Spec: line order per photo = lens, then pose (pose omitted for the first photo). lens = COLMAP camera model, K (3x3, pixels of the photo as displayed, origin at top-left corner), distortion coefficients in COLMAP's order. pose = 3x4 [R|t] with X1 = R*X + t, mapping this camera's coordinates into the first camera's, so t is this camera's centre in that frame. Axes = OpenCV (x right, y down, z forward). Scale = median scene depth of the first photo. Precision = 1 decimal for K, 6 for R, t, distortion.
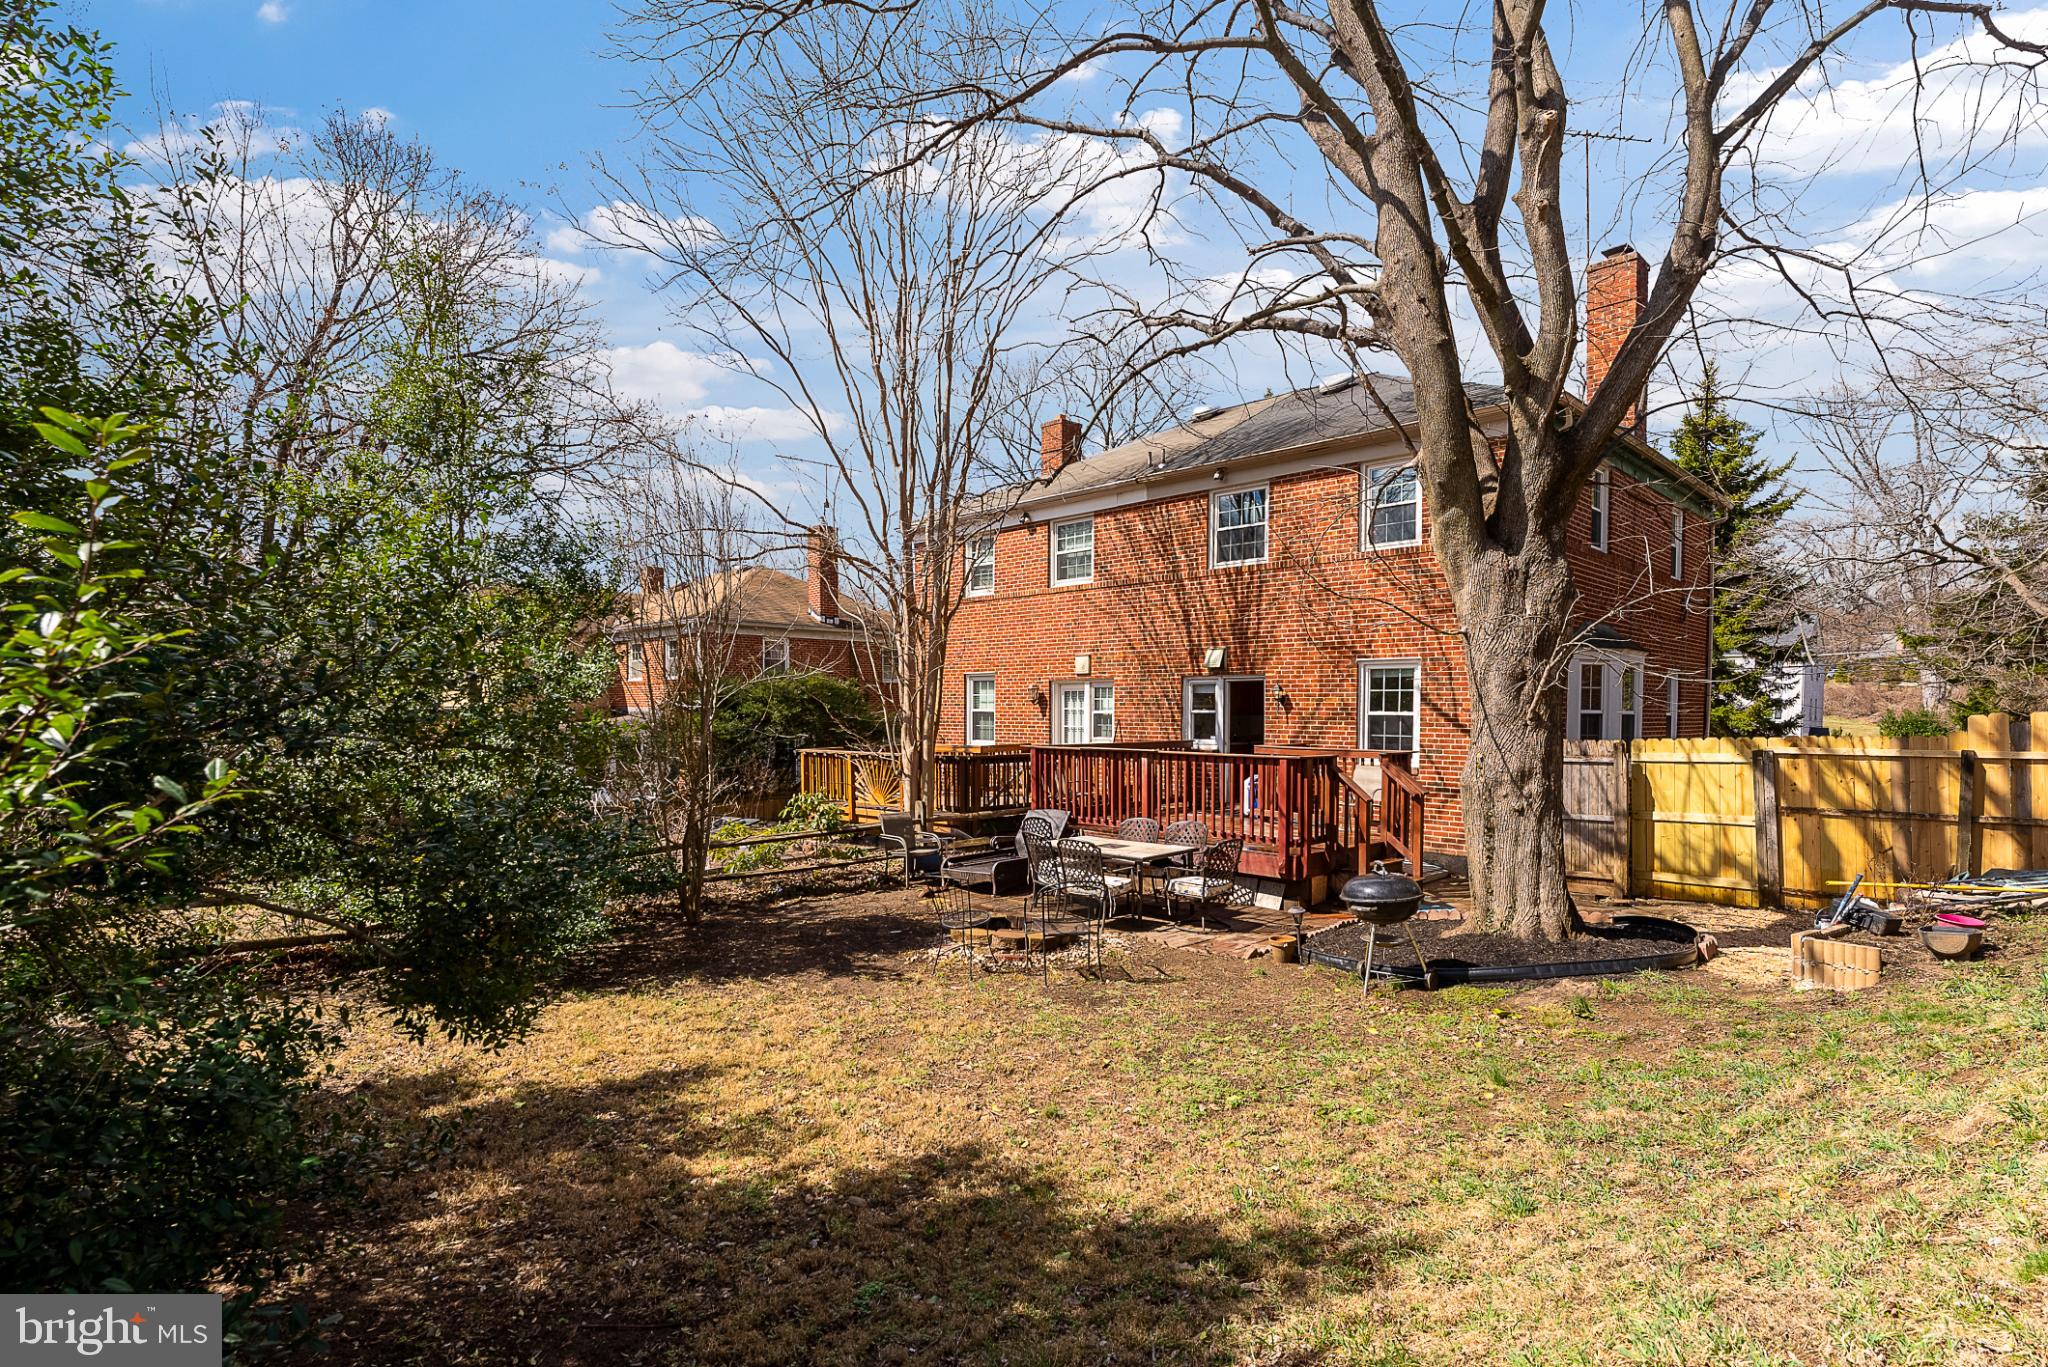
lens RADIAL K [[992.5, 0, 1023.4], [0, 992.5, 697.0], [0, 0, 1]] dist [0.002326, -0.000017]
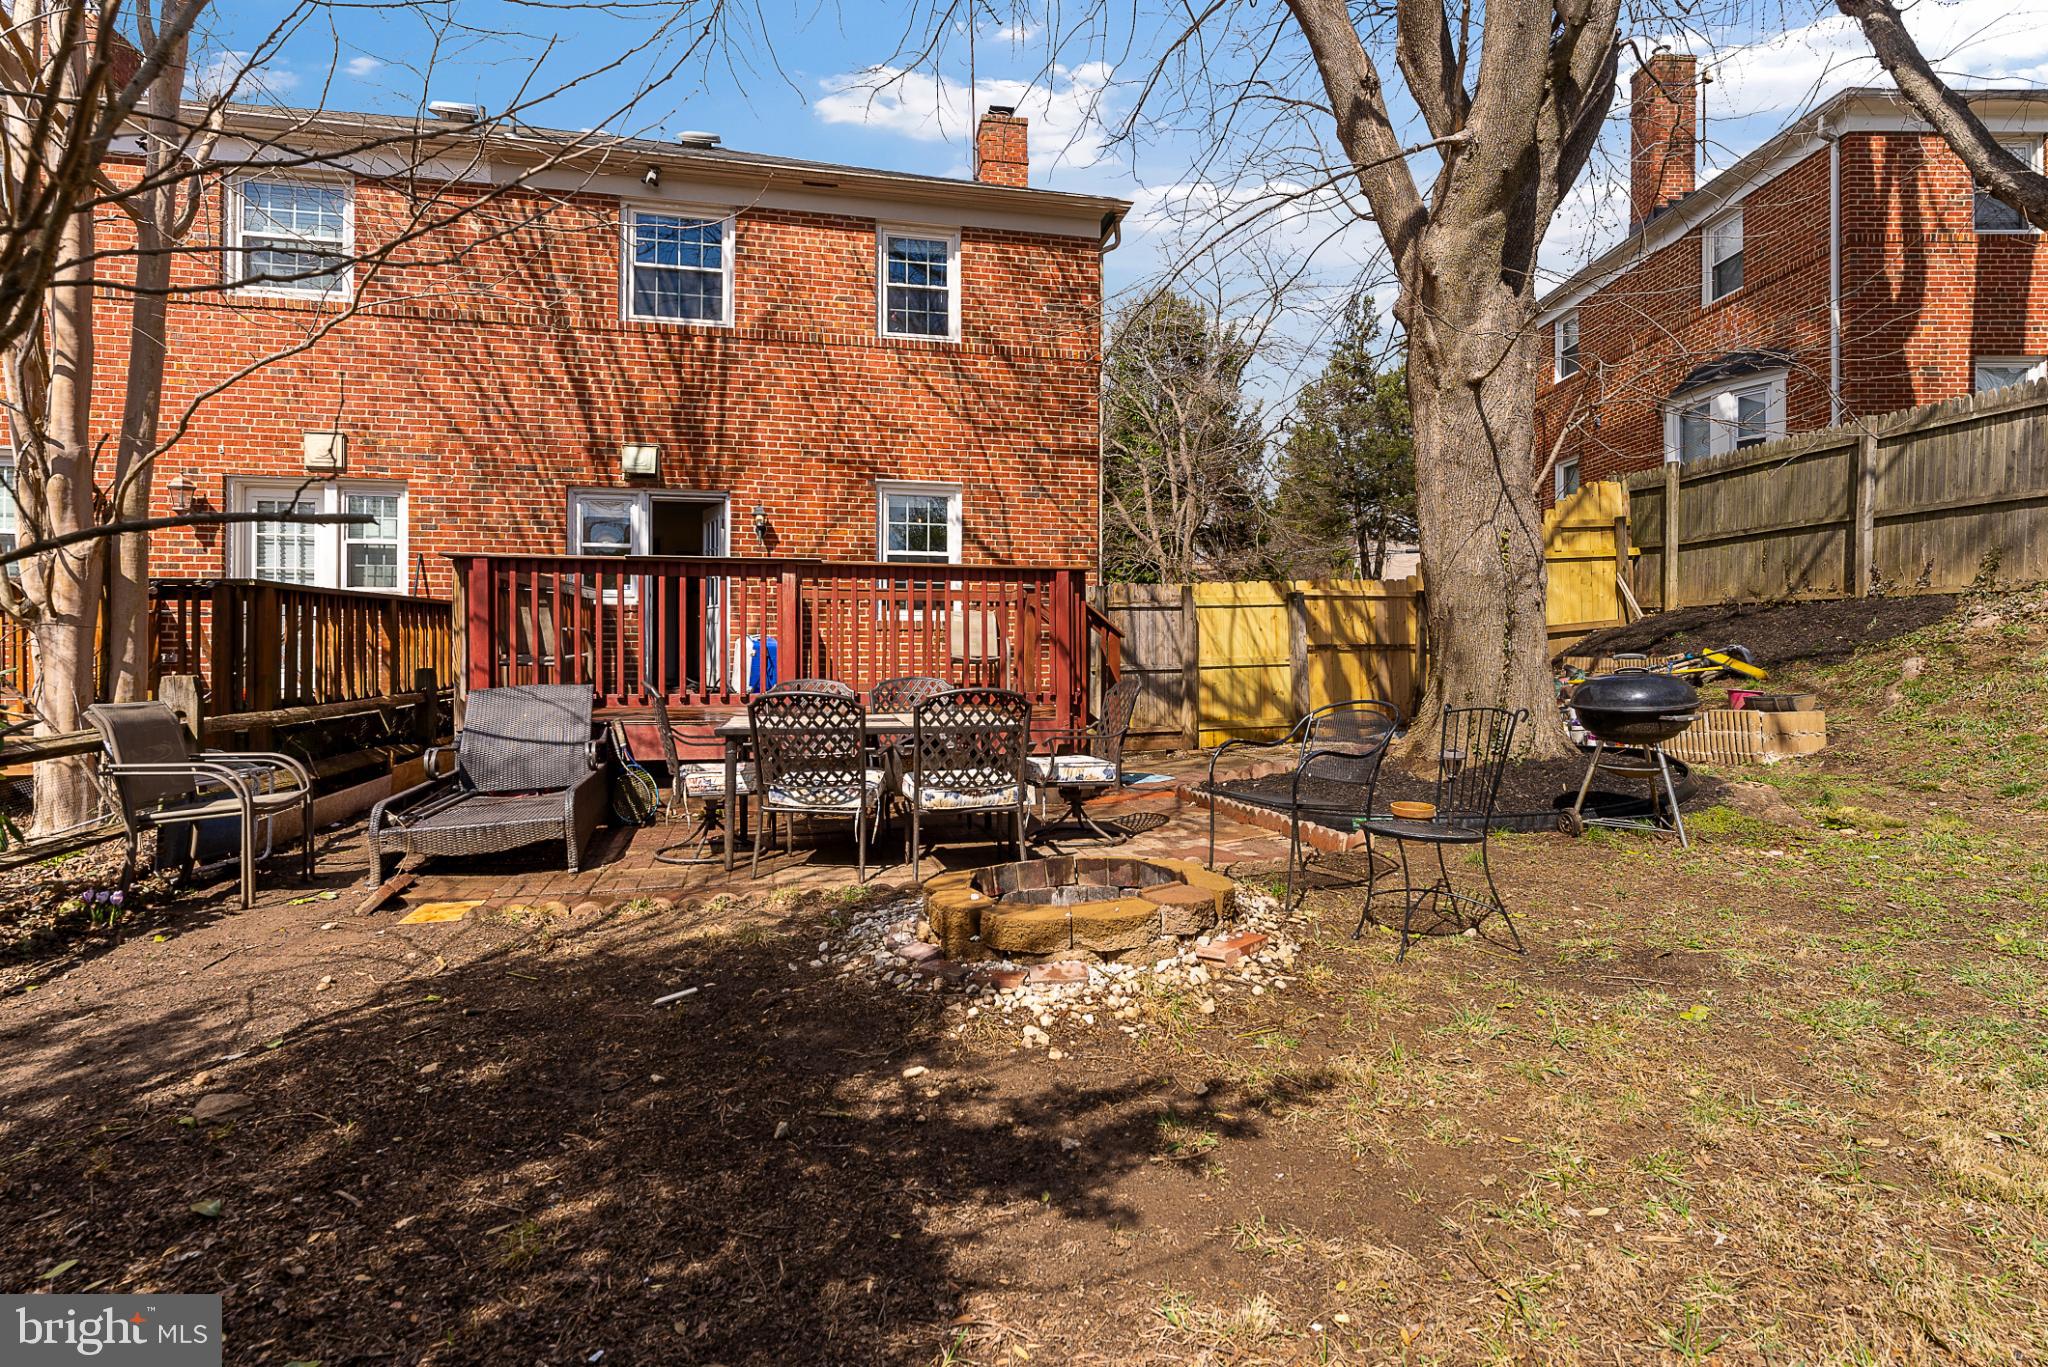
lens RADIAL K [[992.5, 0, 1030.1], [0, 992.5, 632.5], [0, 0, 1]] dist [0.002326, -0.000017]
pose [[0.552409, 0.013155, 0.833469, -0.206084], [-0.014753, 0.999873, -0.006003, 0.073994], [-0.833443, -0.008980, 0.552533, 0.448877]]
